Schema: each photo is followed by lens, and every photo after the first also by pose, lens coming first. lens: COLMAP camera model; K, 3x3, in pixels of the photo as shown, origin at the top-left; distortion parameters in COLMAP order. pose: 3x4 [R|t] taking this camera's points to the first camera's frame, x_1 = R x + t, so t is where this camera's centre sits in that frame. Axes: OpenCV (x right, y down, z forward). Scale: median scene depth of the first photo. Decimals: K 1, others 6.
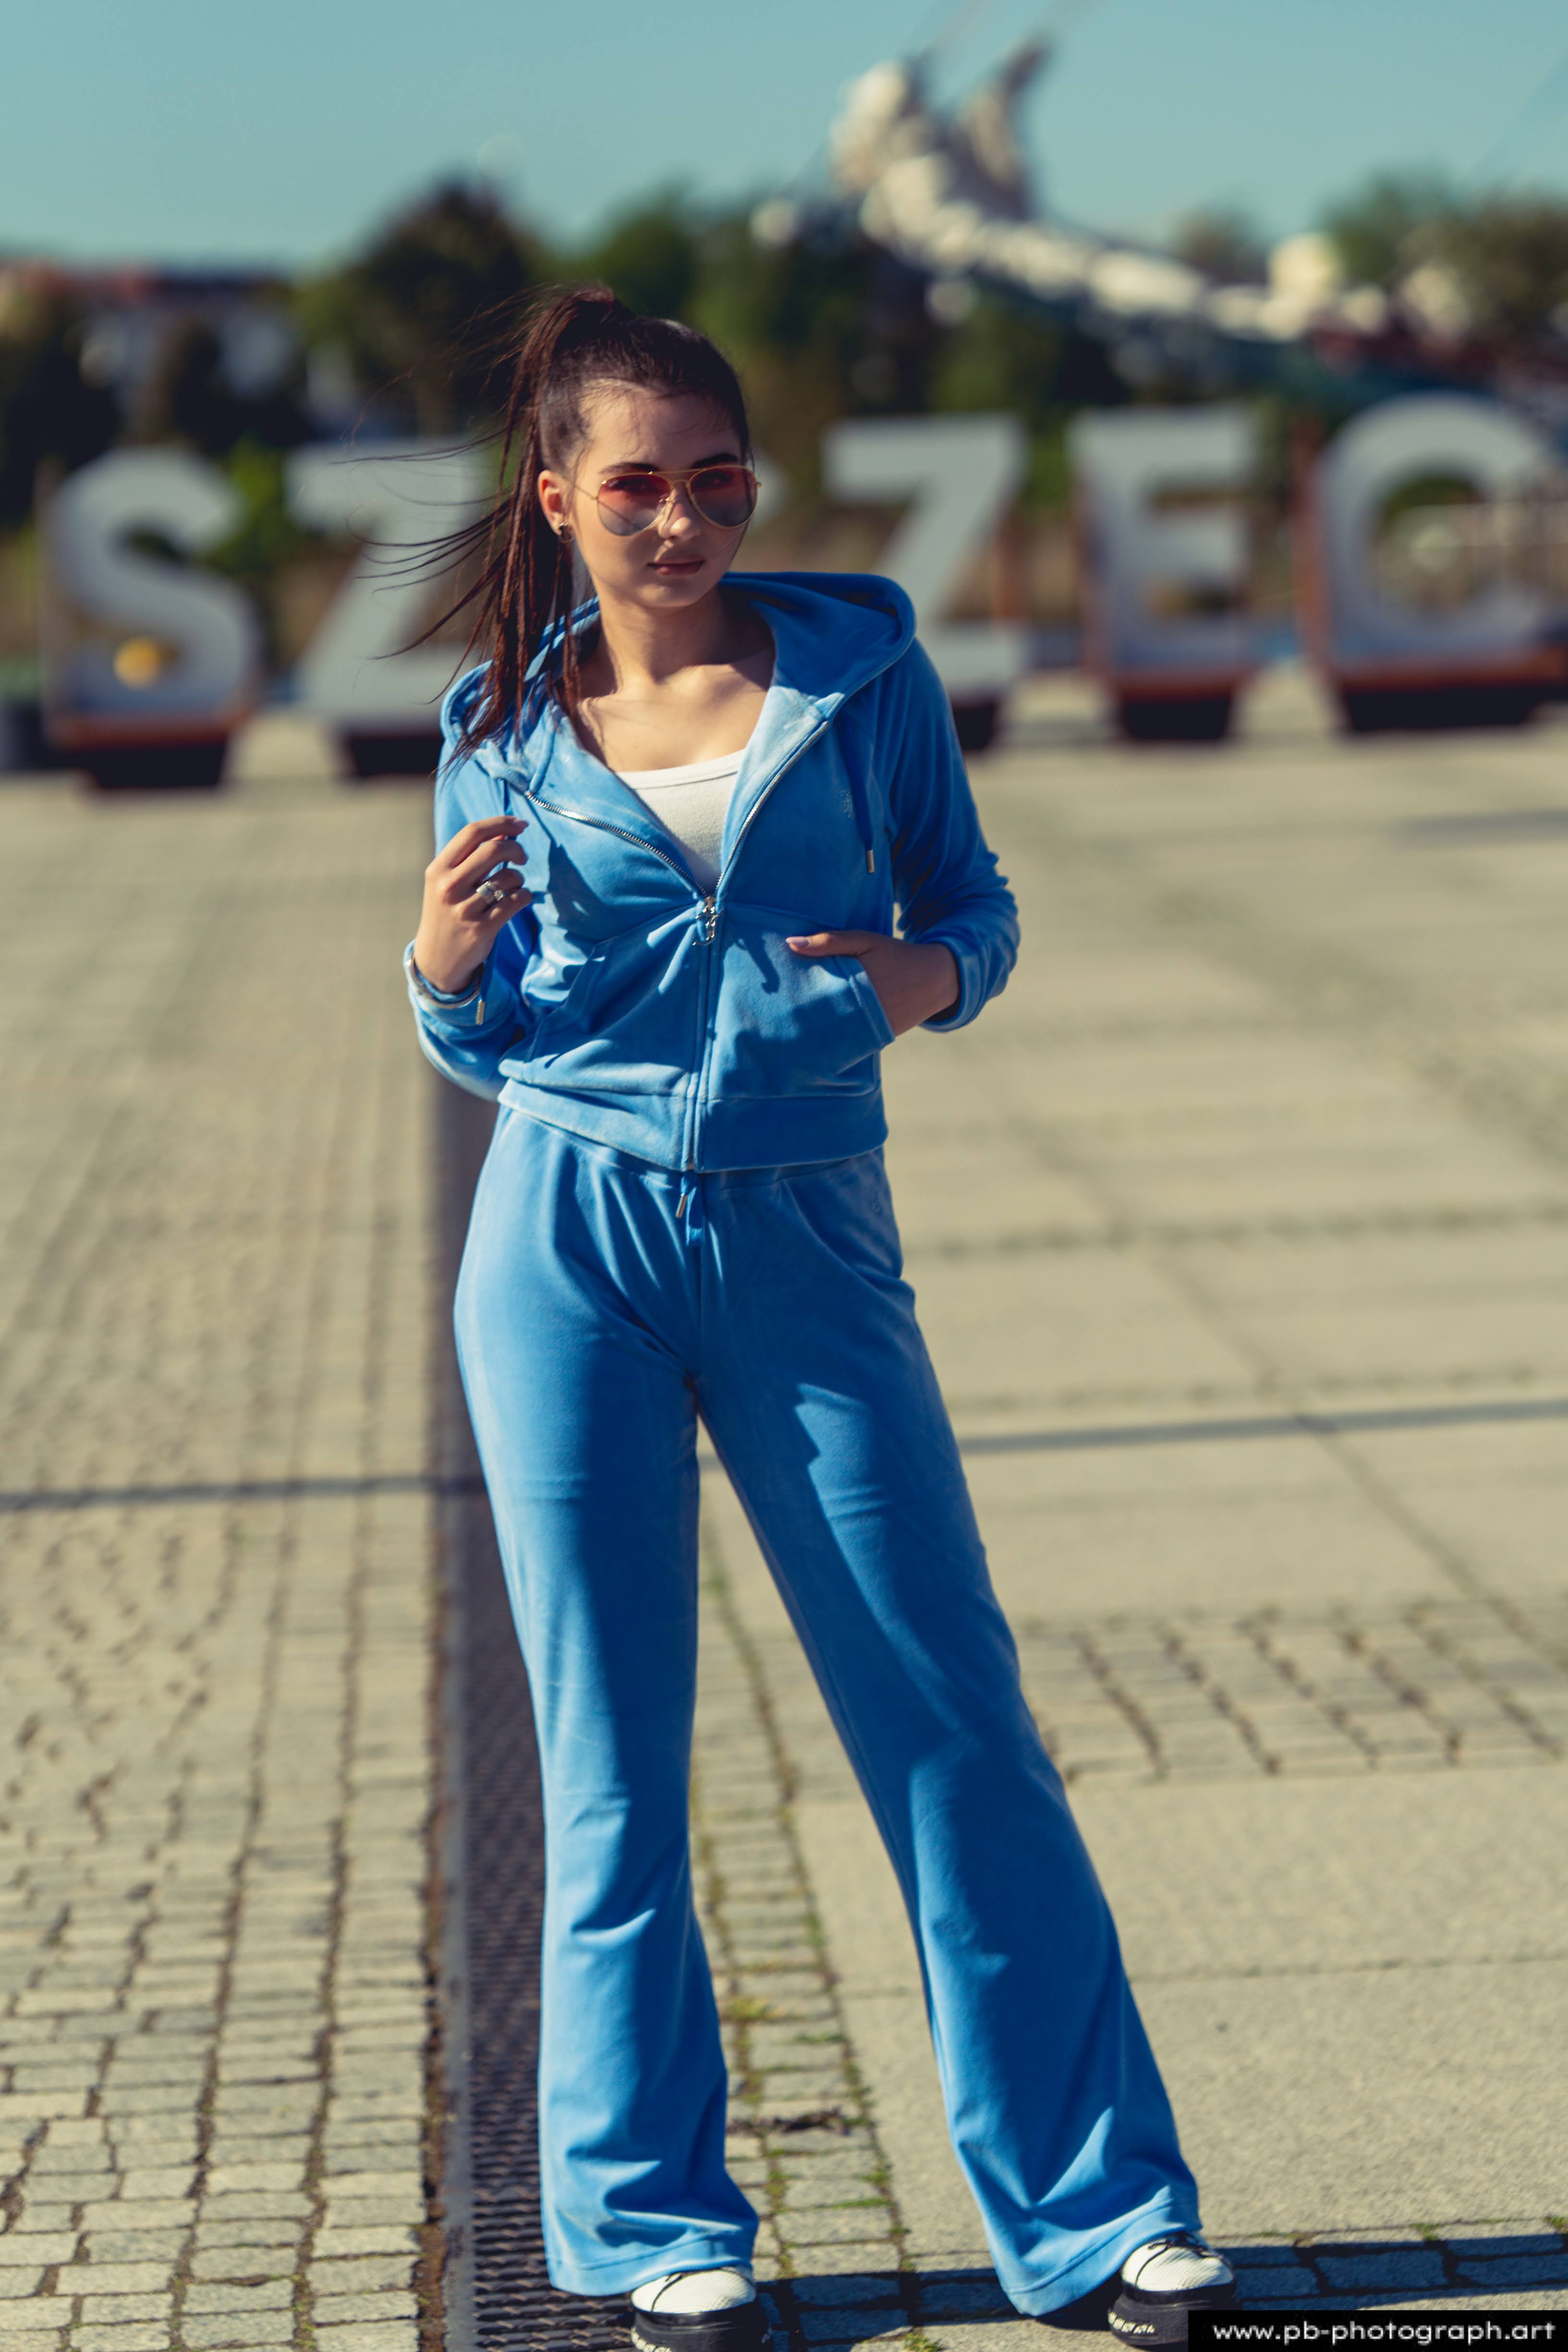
lens RADIAL K [[5520.0, 0, 778.1], [0, 5520.0, 1172.5], [0, 0, 1]] dist [-0.250855, 0.000000]
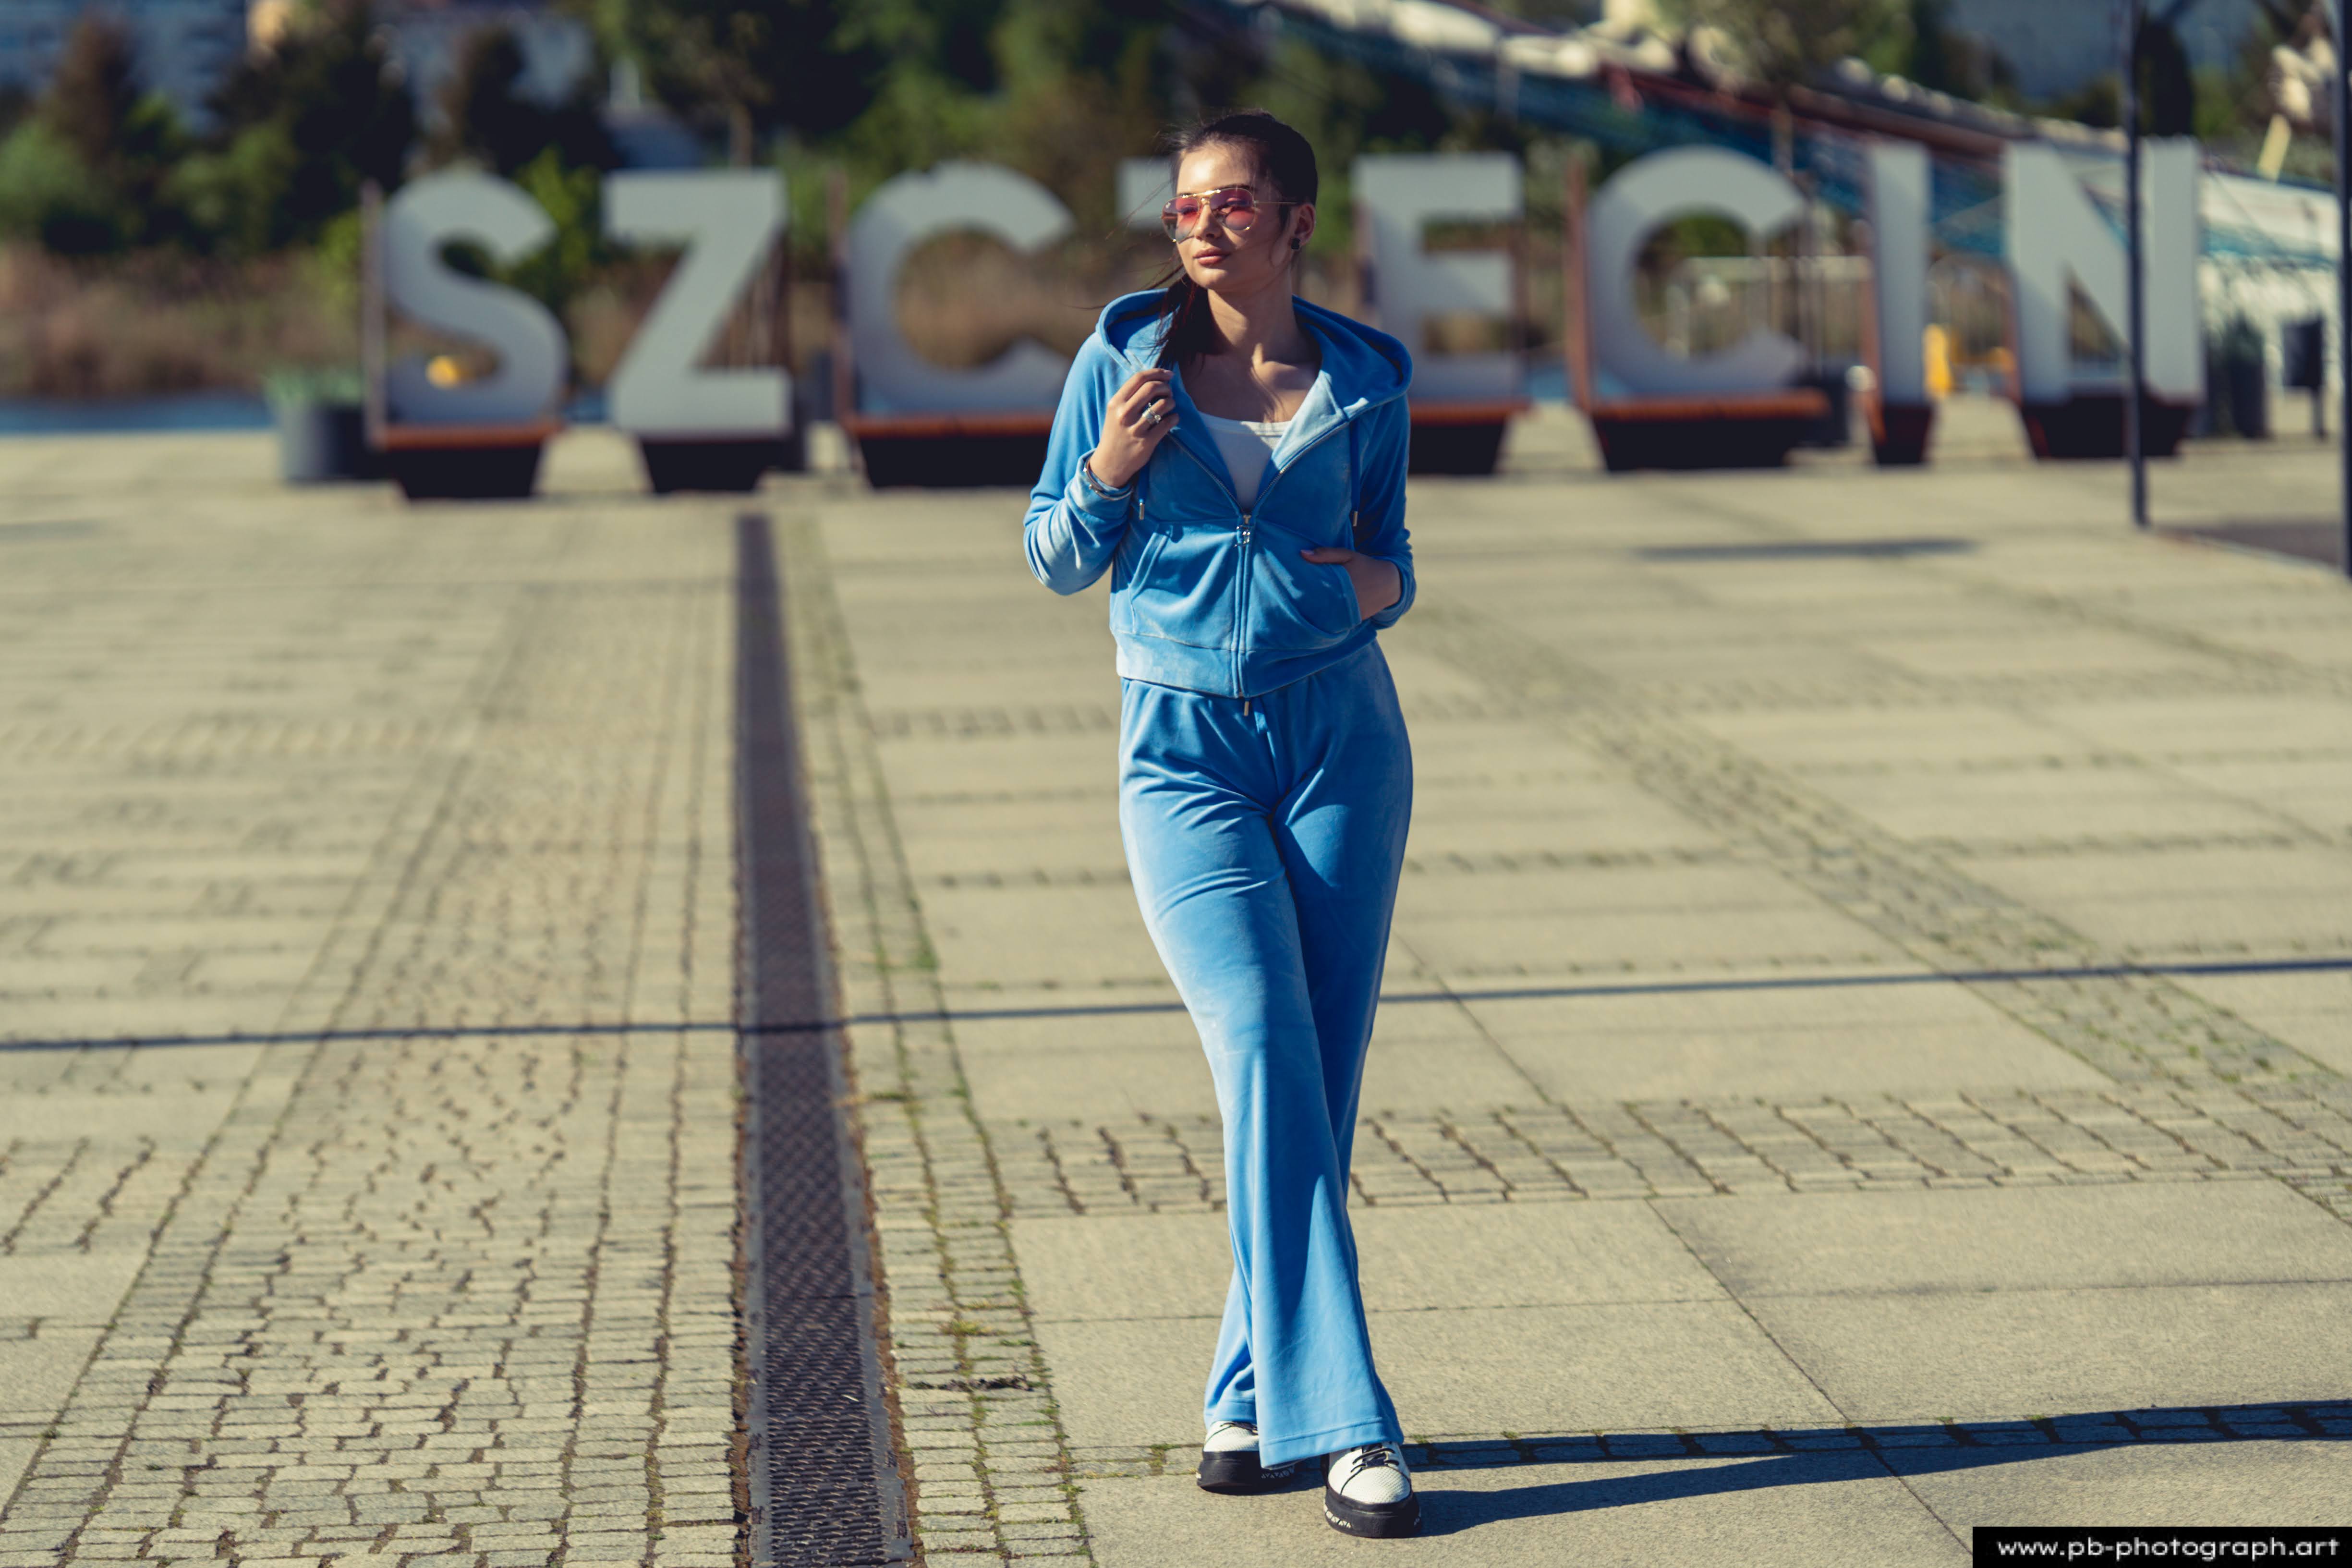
lens RADIAL K [[5520.0, 0, 1180.5], [0, 5520.0, 788.8], [0, 0, 1]] dist [-0.250855, 0.000000]
pose [[0.999574, 0.020617, 0.020640, 0.012417], [-0.020195, 0.999586, -0.020472, 0.031252], [-0.021053, 0.020047, 0.999577, -0.288561]]
